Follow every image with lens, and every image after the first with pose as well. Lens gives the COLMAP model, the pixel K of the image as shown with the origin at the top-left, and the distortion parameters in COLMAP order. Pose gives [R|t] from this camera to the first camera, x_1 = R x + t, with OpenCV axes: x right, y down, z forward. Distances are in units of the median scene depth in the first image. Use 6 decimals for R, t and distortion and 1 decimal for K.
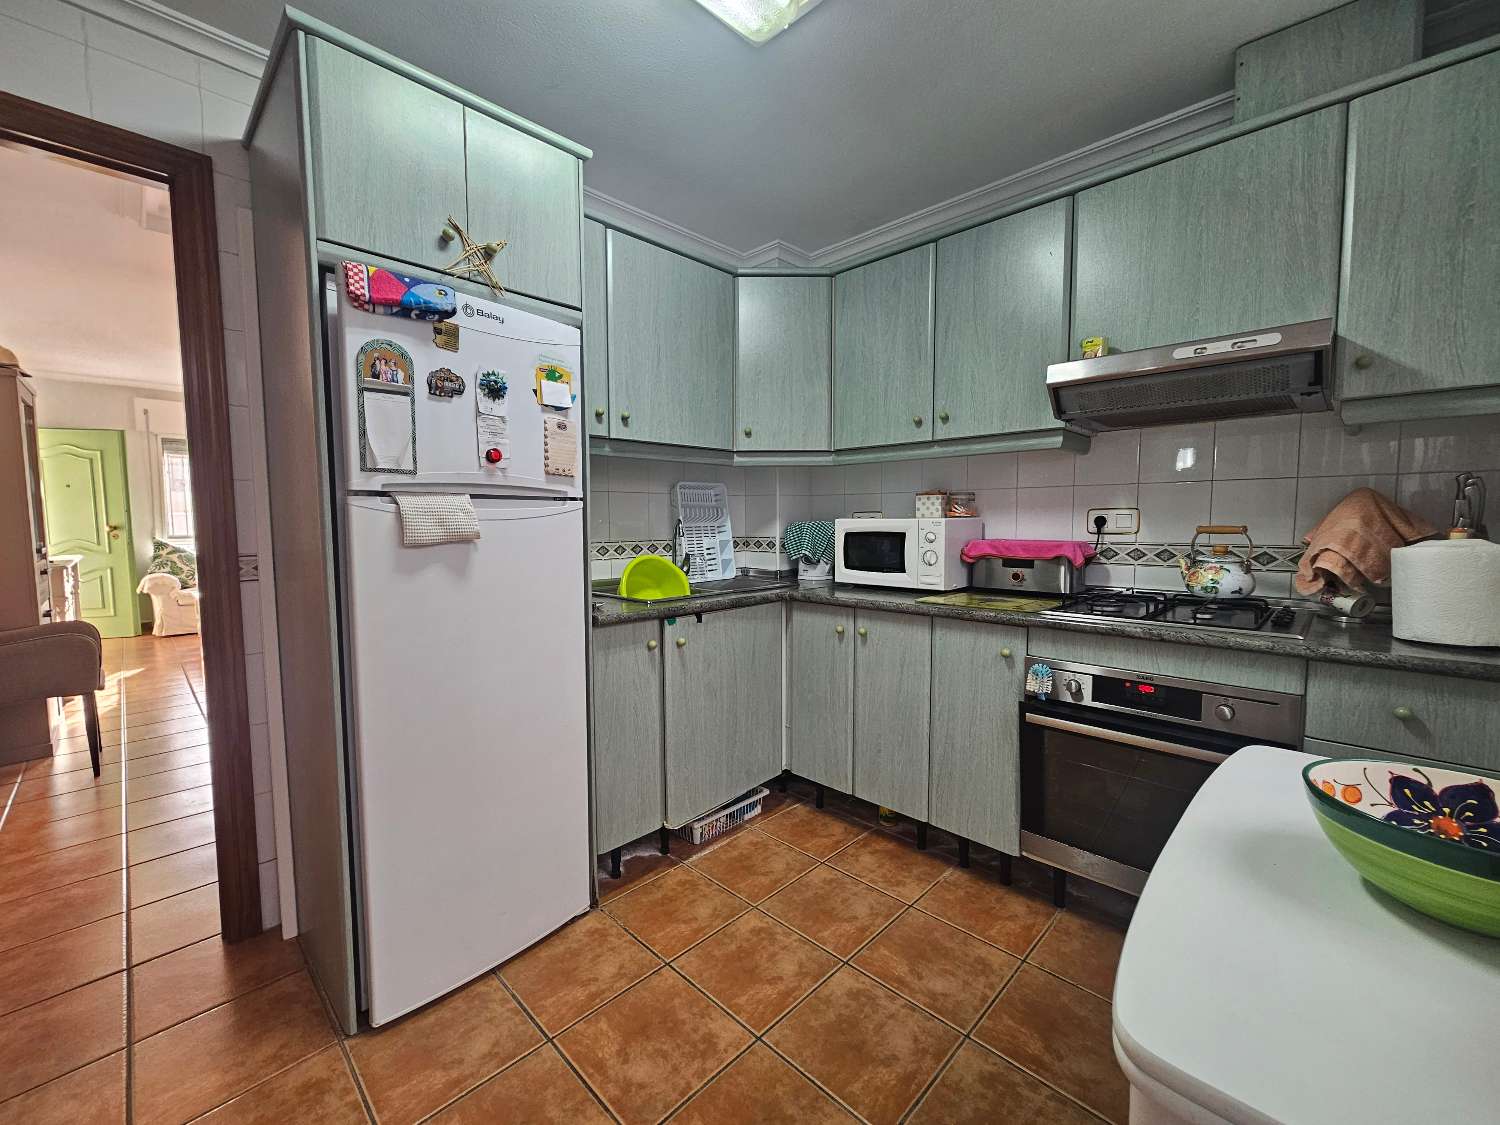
lens RADIAL K [[605.1, 0, 748.7], [0, 605.1, 569.9], [0, 0, 1]] dist [-0.012823, -0.000028]
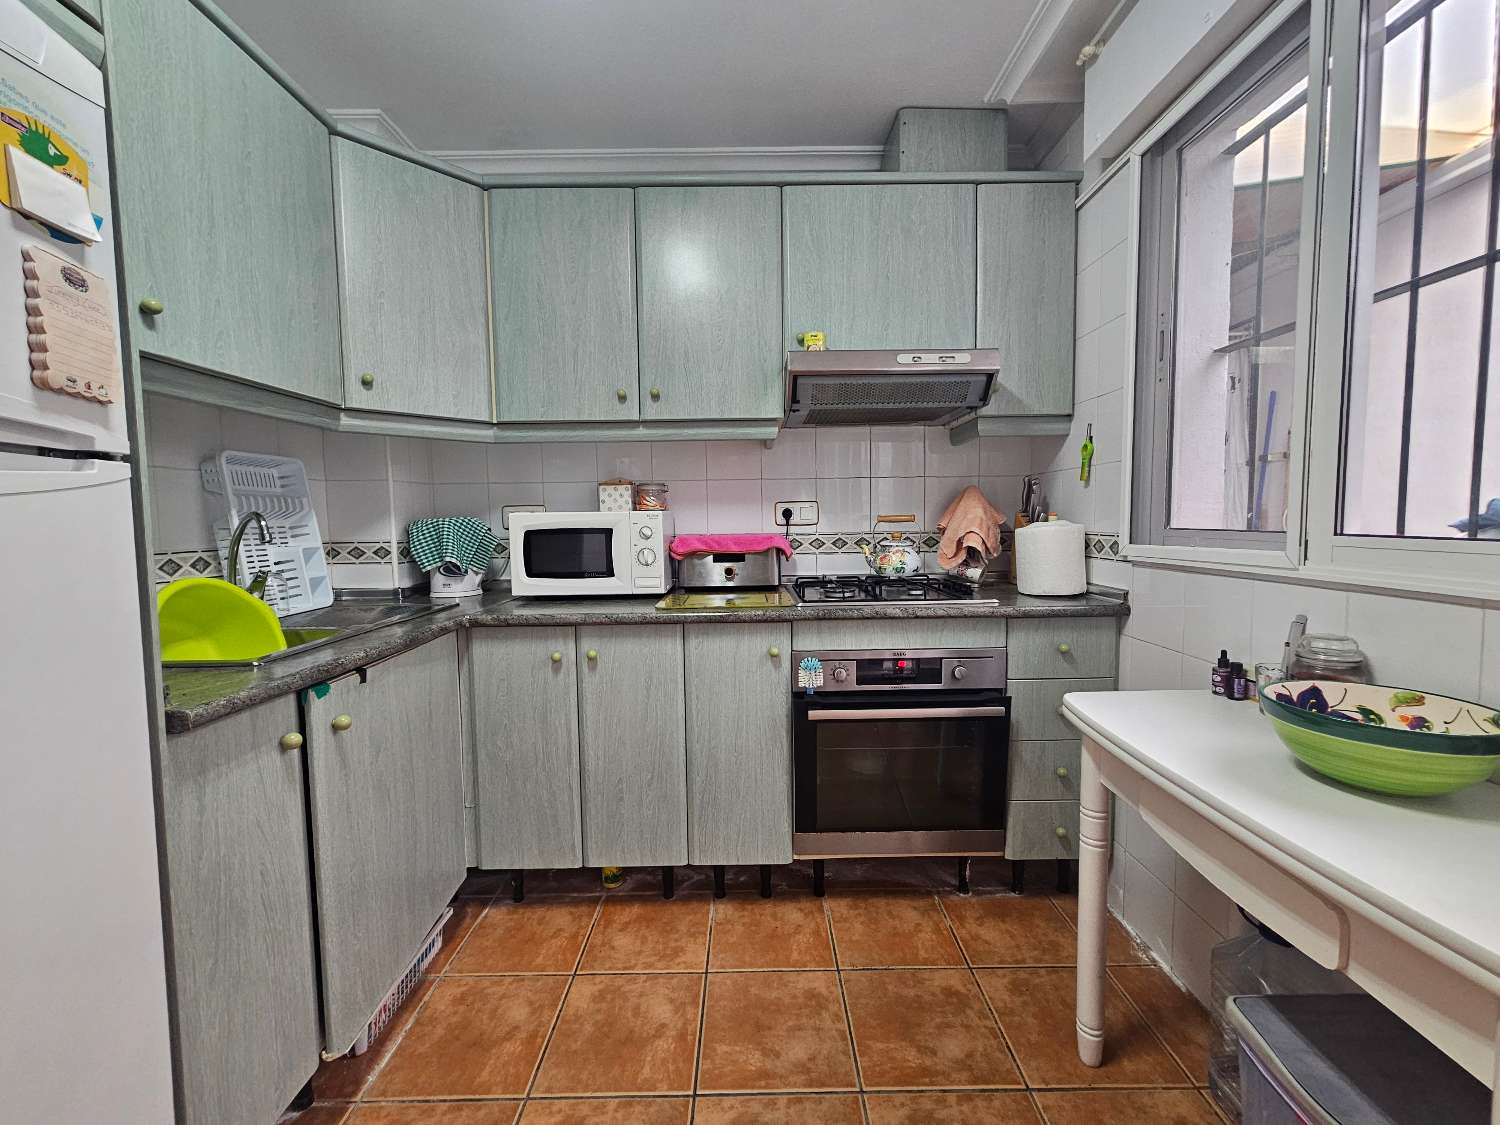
lens RADIAL K [[613.4, 0, 745.2], [0, 613.4, 563.7], [0, 0, 1]] dist [-0.003625, 0.000124]
pose [[0.708869, -0.056711, 0.703057, -0.230276], [0.068901, 0.997563, 0.010997, -0.010654], [-0.701967, 0.040646, 0.711049, 0.302621]]
